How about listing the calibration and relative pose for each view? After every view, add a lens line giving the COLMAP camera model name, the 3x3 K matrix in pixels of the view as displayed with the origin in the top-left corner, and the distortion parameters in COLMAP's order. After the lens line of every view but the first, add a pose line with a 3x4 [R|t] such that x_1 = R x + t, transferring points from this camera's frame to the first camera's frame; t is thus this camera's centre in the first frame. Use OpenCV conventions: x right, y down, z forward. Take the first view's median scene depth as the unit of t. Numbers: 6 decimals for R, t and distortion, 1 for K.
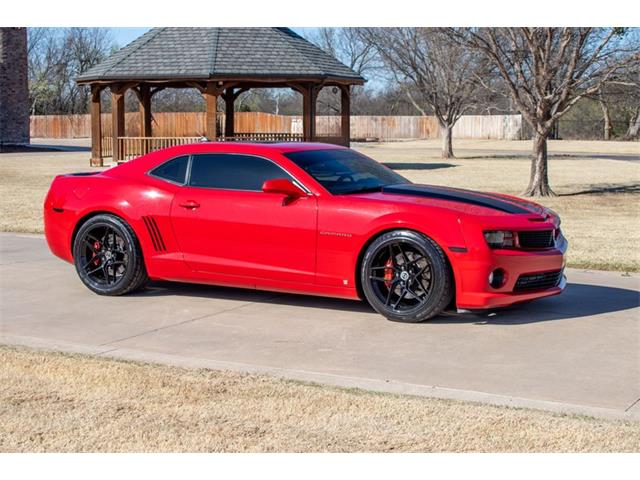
lens RADIAL K [[1236.9, 0, 320.0], [0, 1236.9, 240.0], [0, 0, 1]] dist [-0.037444, -0.130236]
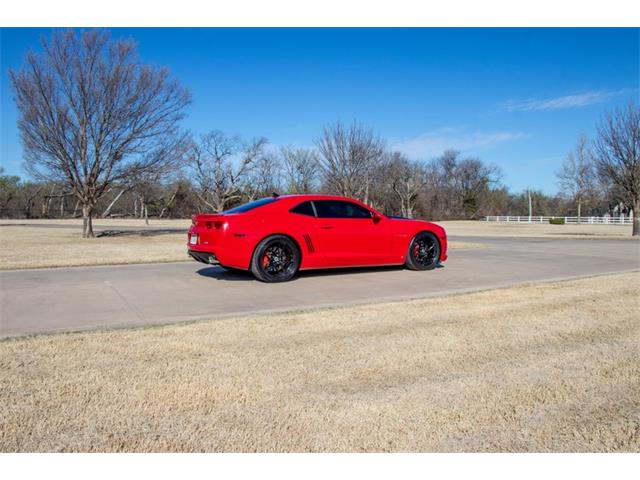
lens RADIAL K [[526.9, 0, 320.0], [0, 526.9, 240.0], [0, 0, 1]] dist [-0.173011, 0.157167]
pose [[0.496556, -0.049519, 0.866591, -0.782340], [0.086346, 0.996237, 0.007451, -0.014762], [-0.863699, 0.071127, 0.498964, 0.579424]]
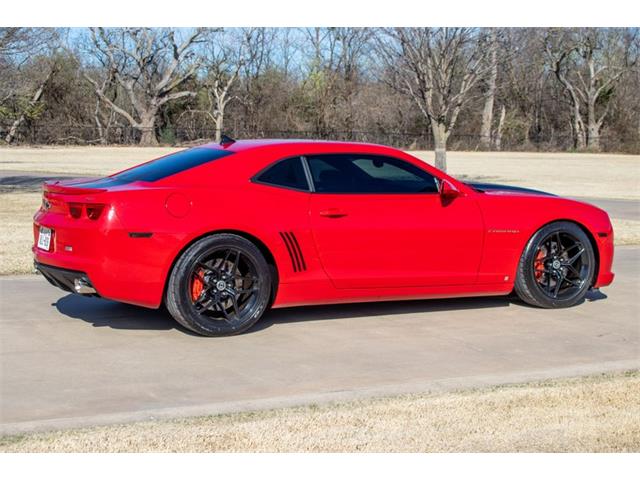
lens RADIAL K [[1236.9, 0, 320.0], [0, 1236.9, 240.0], [0, 0, 1]] dist [-0.037444, -0.130236]
pose [[0.544220, -0.078841, 0.835230, -0.806084], [0.077129, 0.996060, 0.043766, -0.047246], [-0.835390, 0.040602, 0.548156, 0.508675]]
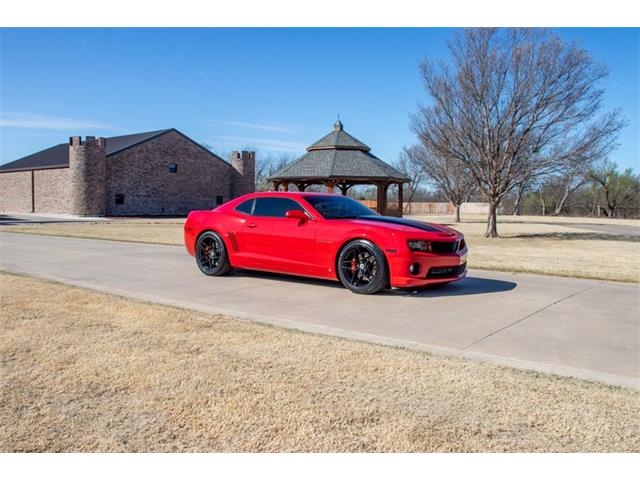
lens RADIAL K [[595.9, 0, 320.0], [0, 595.9, 240.0], [0, 0, 1]] dist [-0.138510, 0.180786]
pose [[0.988923, 0.018154, -0.147317, 0.113489], [-0.024371, 0.998882, -0.040509, 0.023522], [0.146417, 0.043651, 0.988259, 0.162714]]
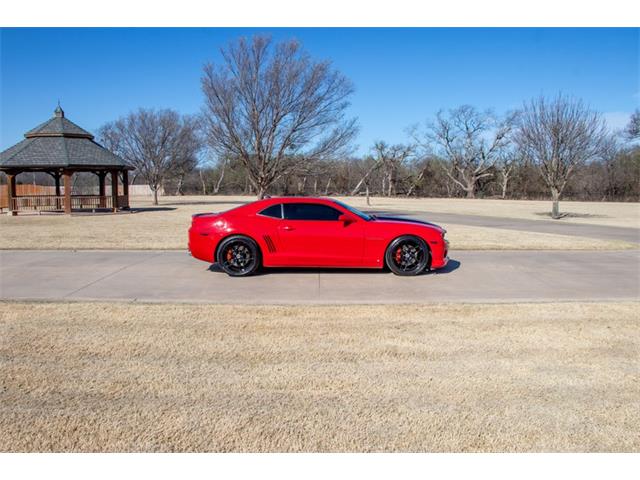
lens RADIAL K [[547.0, 0, 332.2], [0, 547.0, 239.7], [0, 0, 1]] dist [-0.094701, 0.000750]
pose [[0.858692, -0.052053, 0.509842, -0.484651], [0.051805, 0.998549, 0.014697, -0.018889], [-0.509868, 0.013792, 0.860142, 0.181425]]
